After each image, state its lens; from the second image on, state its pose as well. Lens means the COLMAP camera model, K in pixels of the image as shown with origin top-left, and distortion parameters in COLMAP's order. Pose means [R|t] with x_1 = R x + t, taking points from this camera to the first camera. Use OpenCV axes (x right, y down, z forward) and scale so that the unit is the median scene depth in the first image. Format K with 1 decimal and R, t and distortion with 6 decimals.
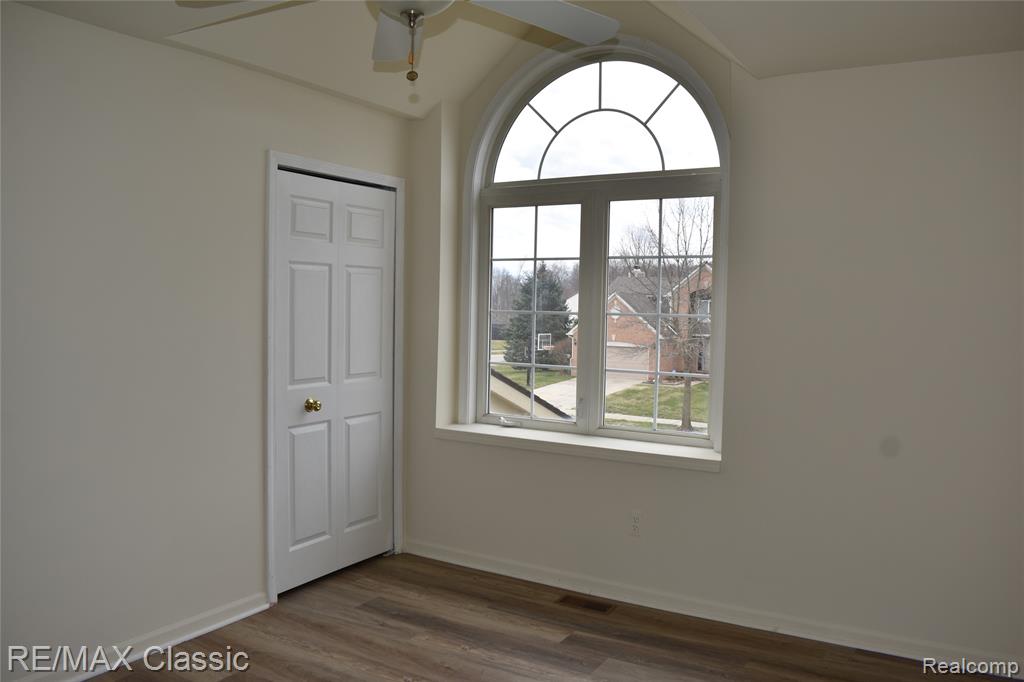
lens RADIAL K [[806.8, 0, 512.0], [0, 806.8, 341.0], [0, 0, 1]] dist [-0.087766, 0.012701]
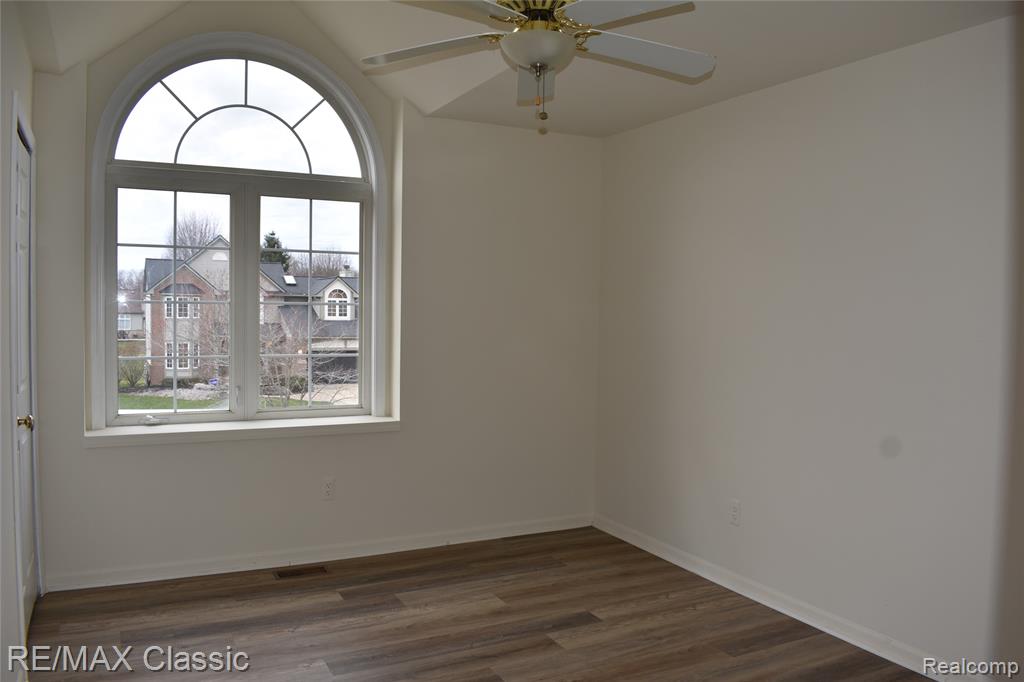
lens RADIAL K [[806.8, 0, 512.0], [0, 806.8, 341.0], [0, 0, 1]] dist [-0.087766, 0.012701]
pose [[0.522359, -0.046099, 0.851479, -0.626773], [0.035711, 0.998844, 0.032169, -0.006169], [-0.851977, 0.013604, 0.523402, 0.183201]]
